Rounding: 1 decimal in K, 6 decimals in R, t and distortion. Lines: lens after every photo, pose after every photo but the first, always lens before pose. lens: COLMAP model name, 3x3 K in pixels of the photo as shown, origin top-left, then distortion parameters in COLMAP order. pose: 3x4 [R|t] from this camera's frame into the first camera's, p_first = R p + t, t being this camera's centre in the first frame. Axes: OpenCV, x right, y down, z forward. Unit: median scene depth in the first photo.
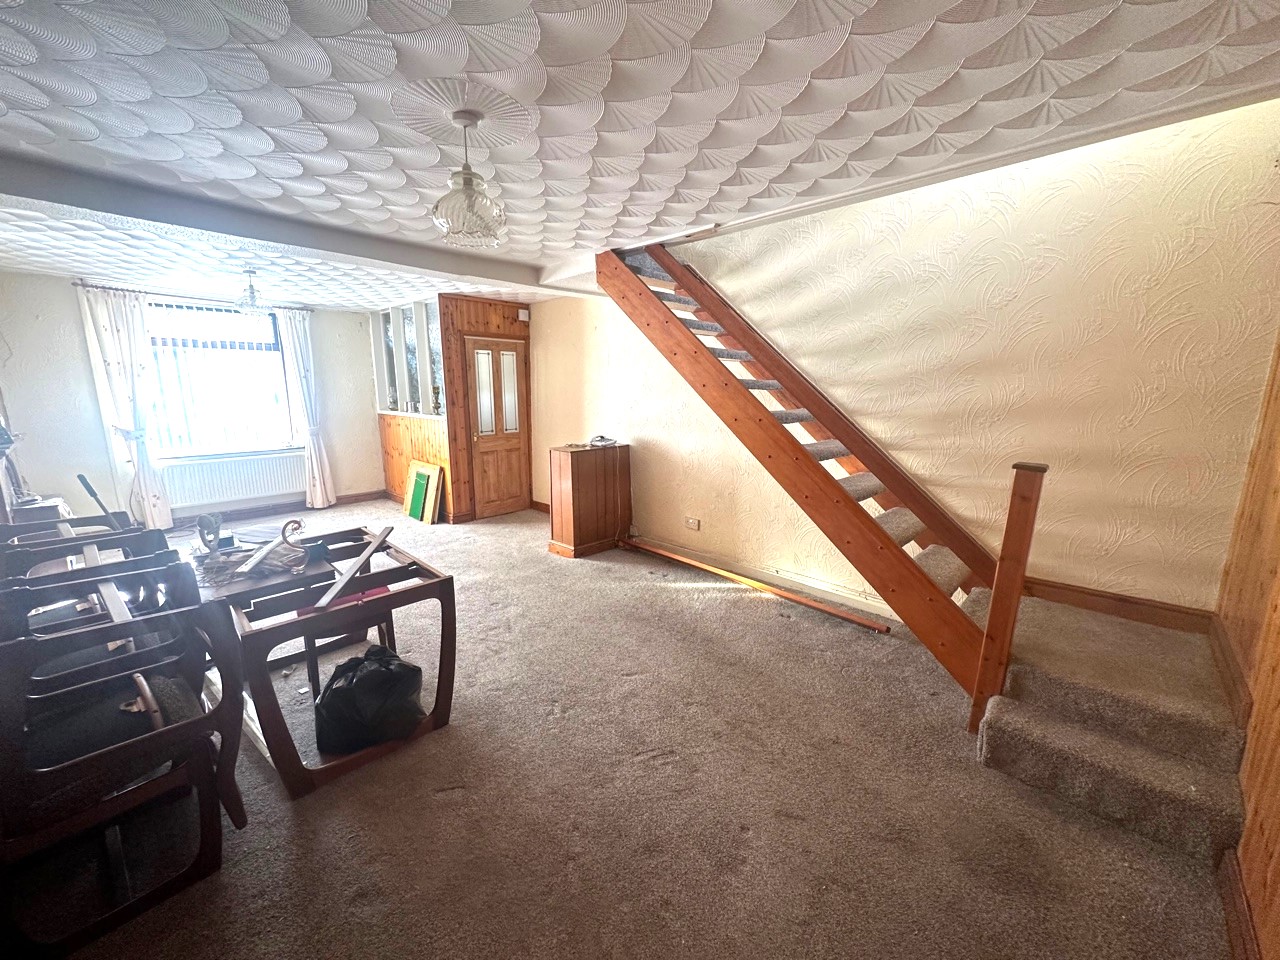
lens RADIAL K [[513.9, 0, 640.0], [0, 513.9, 480.0], [0, 0, 1]] dist [-0.001425, -0.000055]
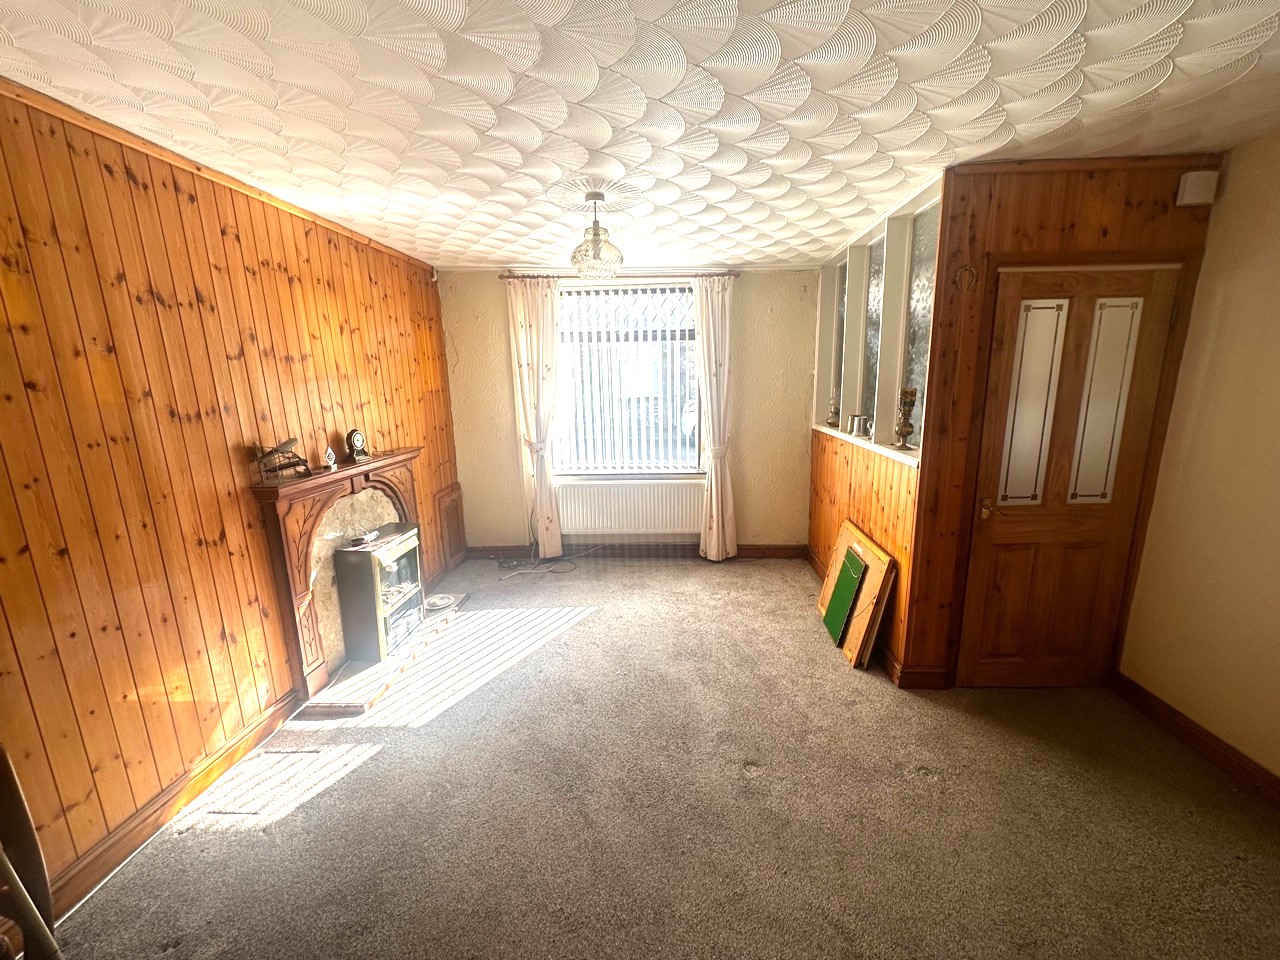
lens RADIAL K [[513.9, 0, 640.0], [0, 513.9, 480.0], [0, 0, 1]] dist [-0.001425, -0.000055]
pose [[0.640869, 0.134738, -0.755734, -0.182036], [-0.120152, 0.989948, 0.074606, -0.102873], [0.758189, 0.042990, 0.650616, 0.494470]]
